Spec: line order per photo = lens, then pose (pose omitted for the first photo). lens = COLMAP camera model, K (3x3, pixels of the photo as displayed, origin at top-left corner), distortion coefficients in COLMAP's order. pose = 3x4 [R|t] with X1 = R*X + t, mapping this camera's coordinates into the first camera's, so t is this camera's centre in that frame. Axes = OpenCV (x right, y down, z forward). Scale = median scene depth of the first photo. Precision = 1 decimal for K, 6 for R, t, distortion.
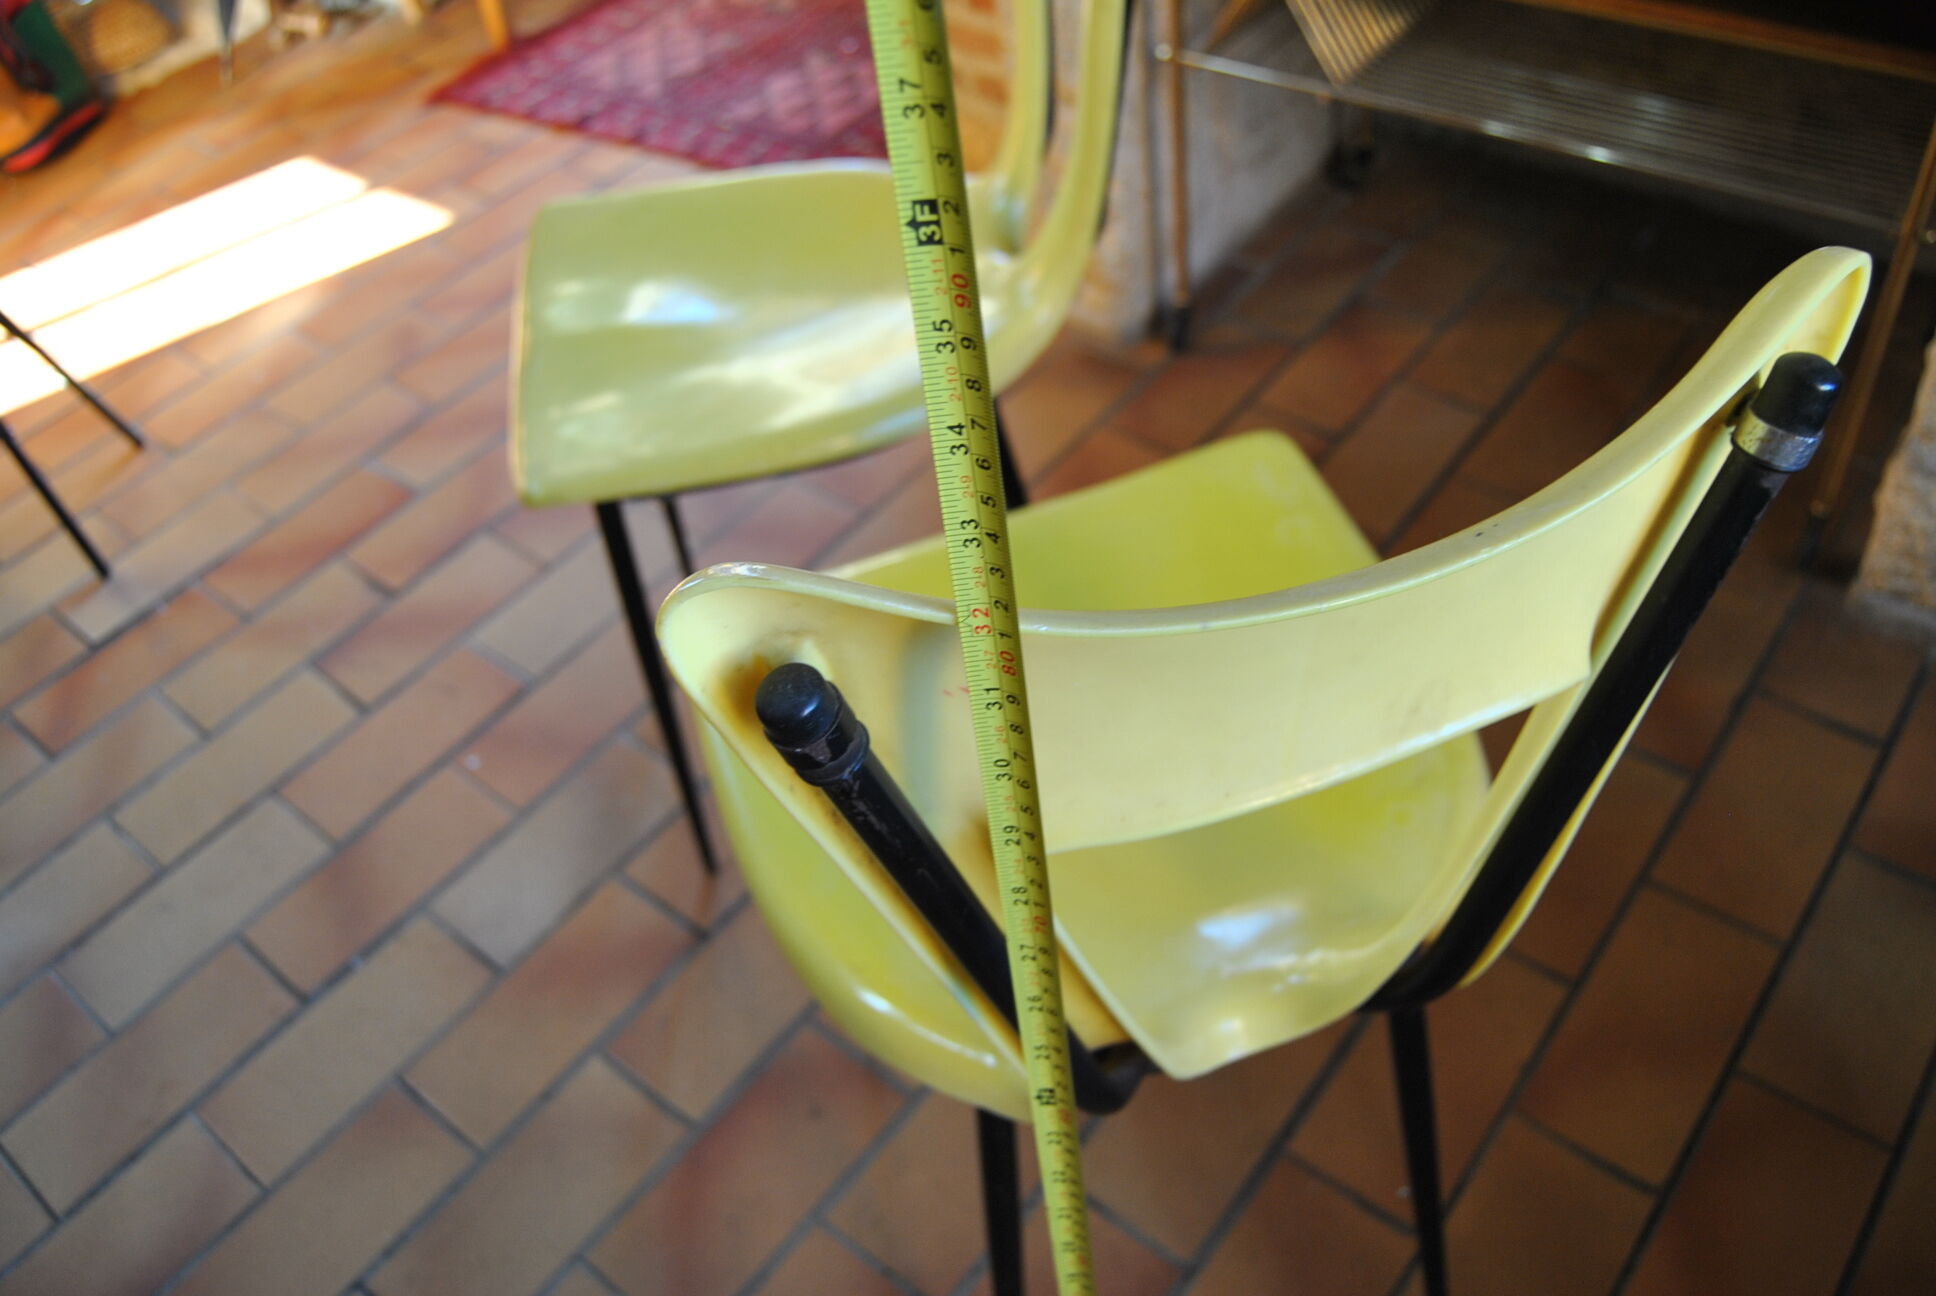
lens RADIAL K [[1545.5, 0, 983.6], [0, 1545.5, 641.0], [0, 0, 1]] dist [-0.077821, 0.010196]
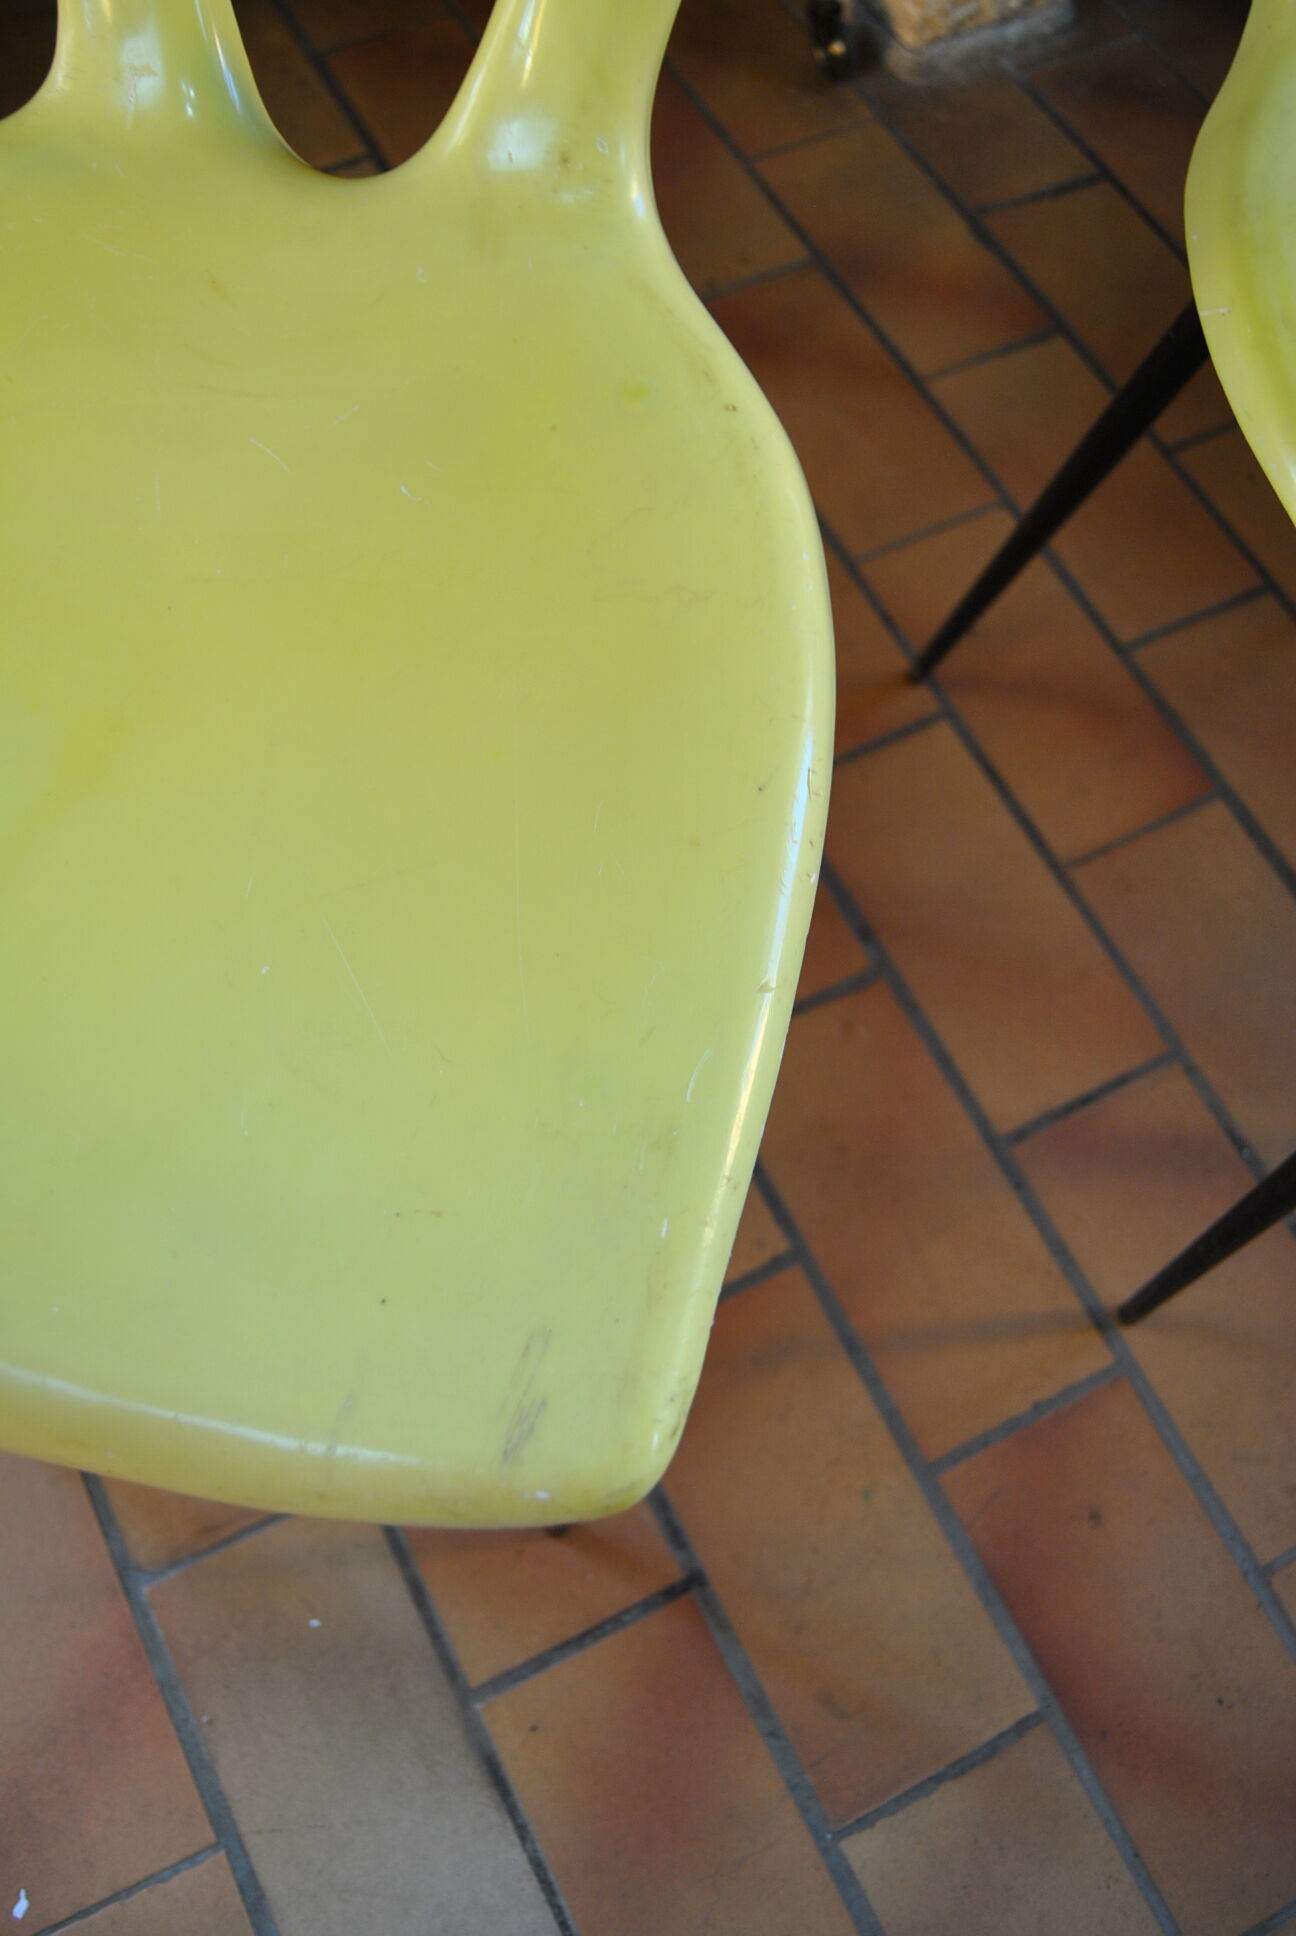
lens RADIAL K [[1545.5, 0, 632.5], [0, 1545.5, 957.5], [0, 0, 1]] dist [-0.077821, 0.010196]
pose [[0.410349, -0.777810, 0.476052, -0.265092], [0.600083, 0.623391, 0.501283, -0.234644], [-0.686669, 0.079969, 0.722558, 0.560945]]
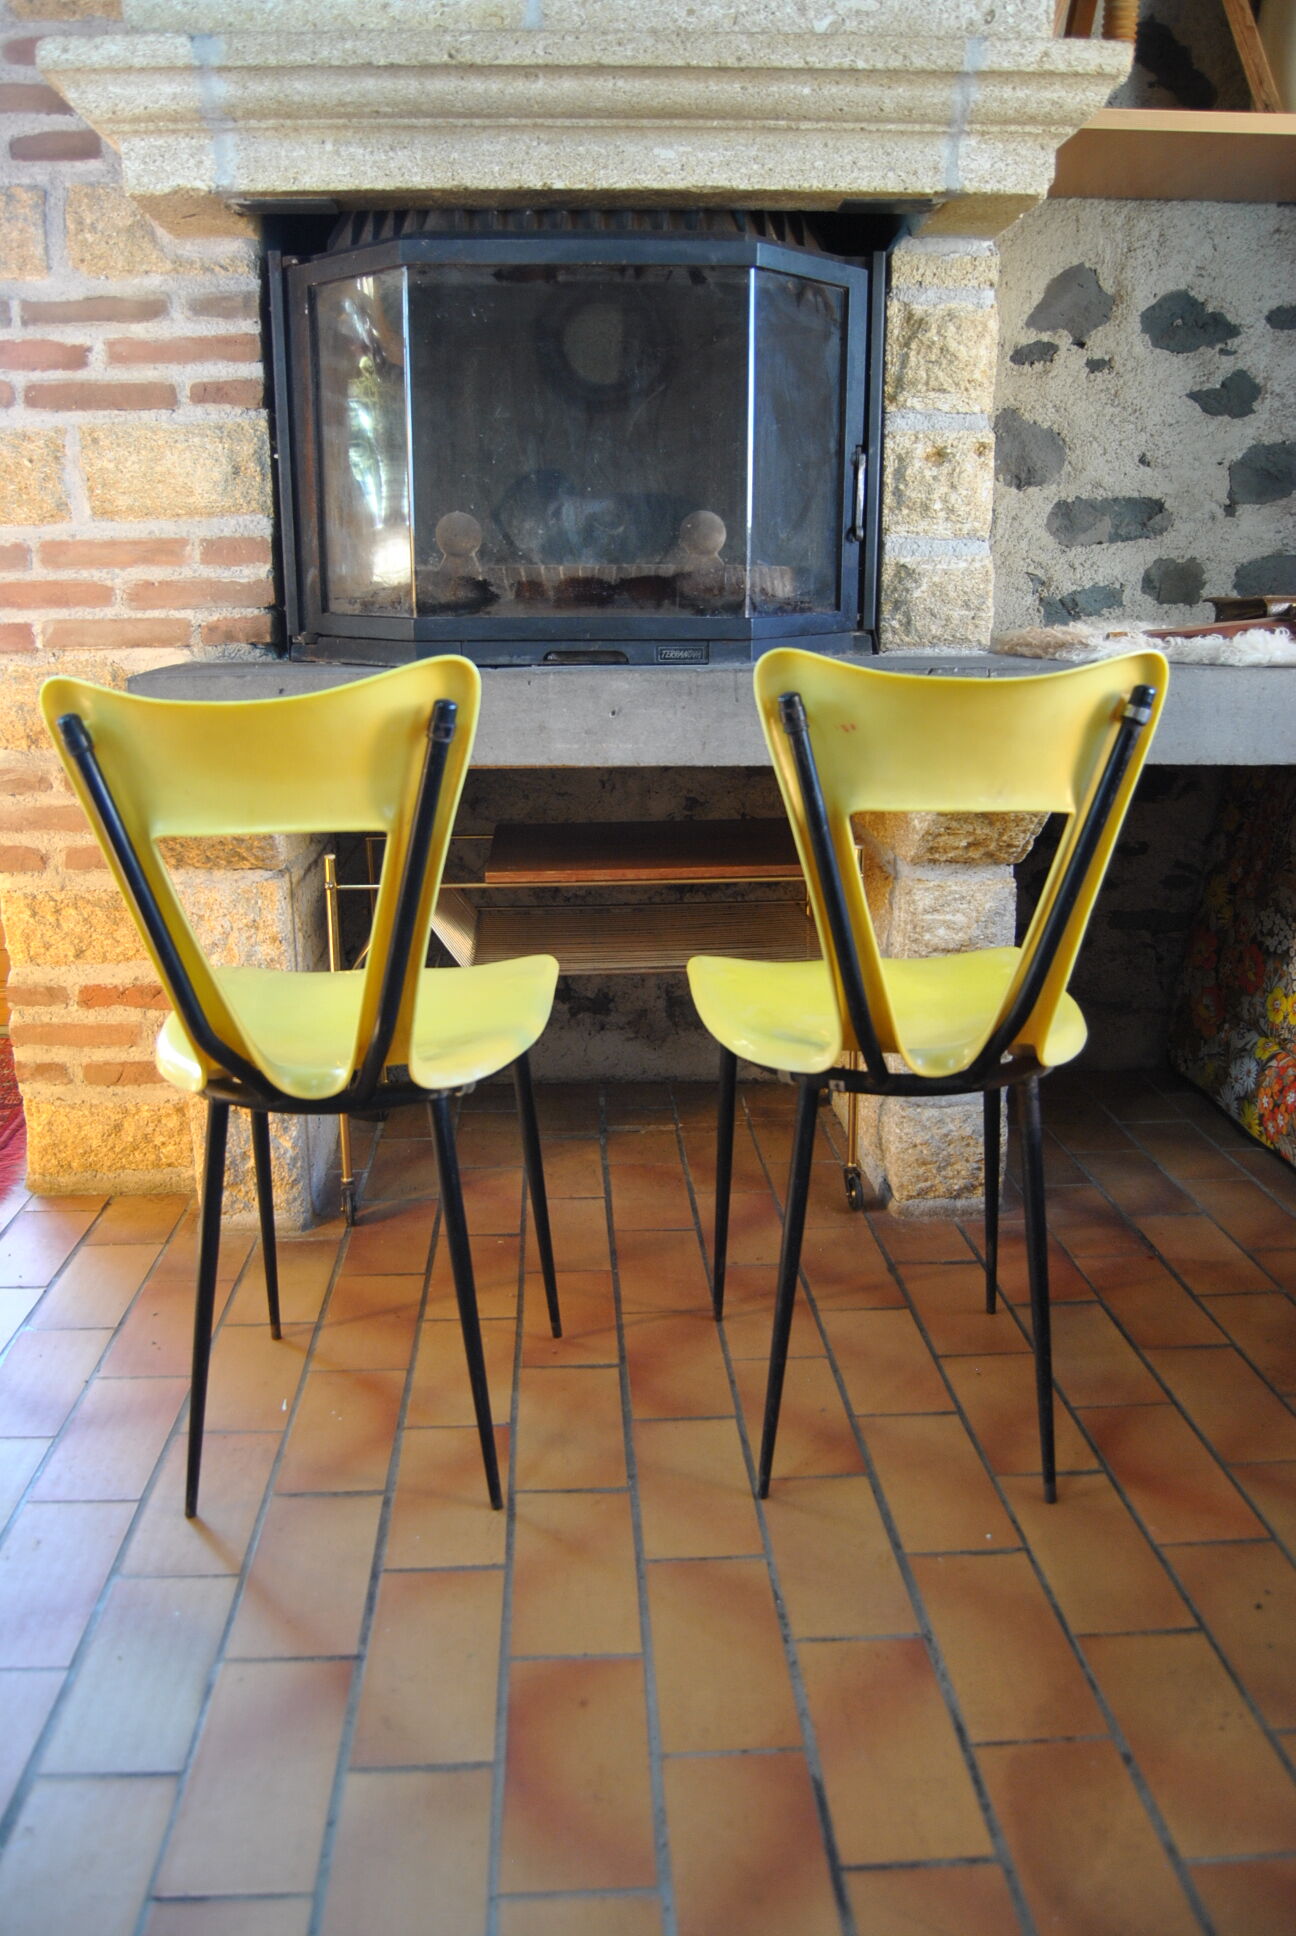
lens RADIAL K [[1523.1, 0, 630.9], [0, 1523.1, 965.4], [0, 0, 1]] dist [-0.093754, 0.029703]
pose [[0.746731, -0.060326, 0.662385, -0.633170], [0.414903, 0.820614, -0.392999, 0.264088], [-0.519854, 0.568290, 0.637807, 0.026770]]
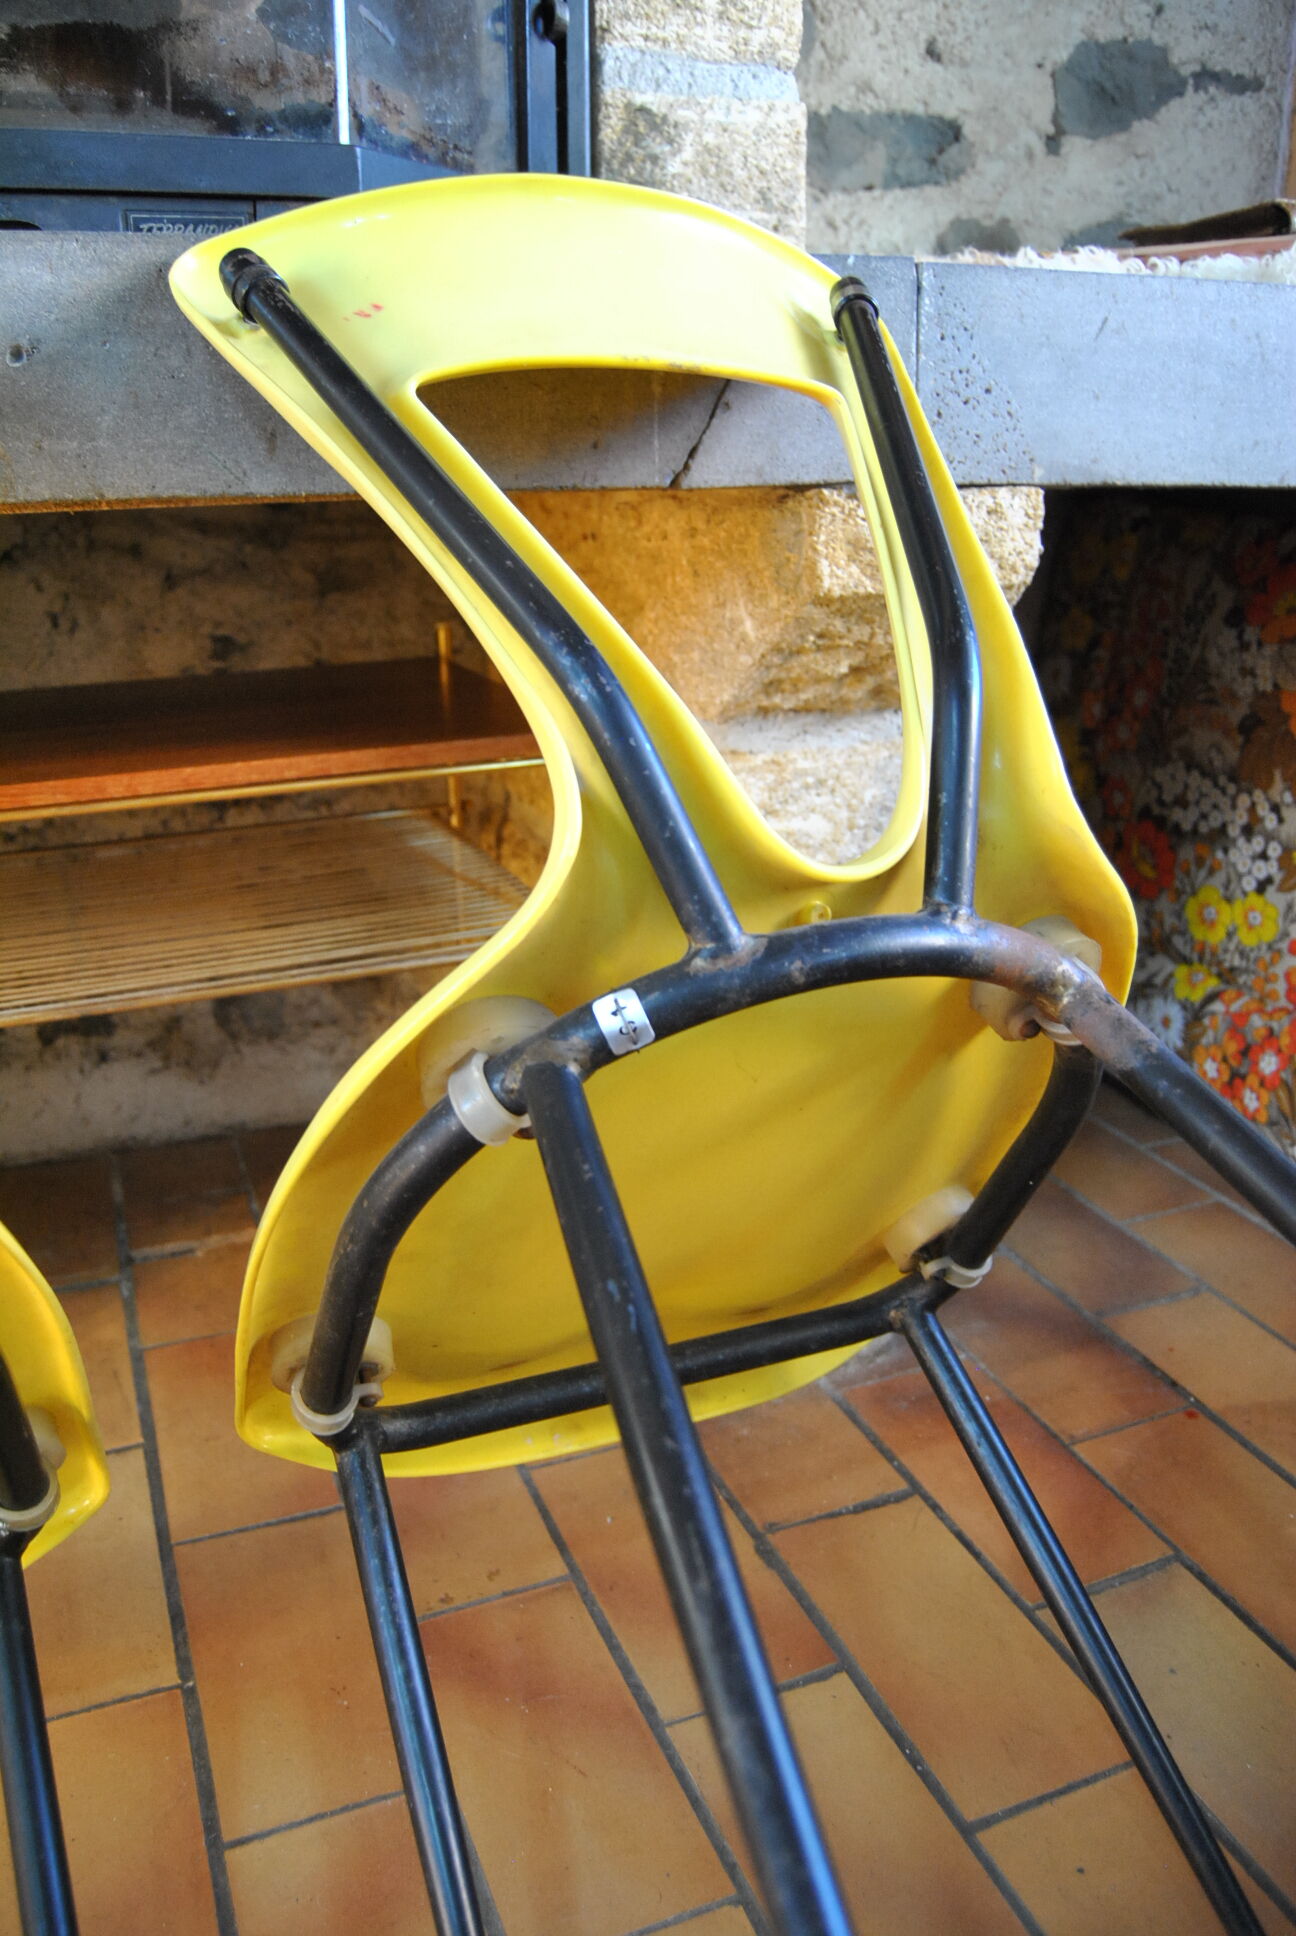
lens RADIAL K [[1491.7, 0, 629.1], [0, 1491.7, 960.4], [0, 0, 1]] dist [-0.096595, 0.037299]
pose [[0.496846, -0.178730, 0.849235, -0.077941], [0.584659, 0.792103, -0.175350, -0.098447], [-0.641341, 0.583635, 0.498049, 0.517528]]
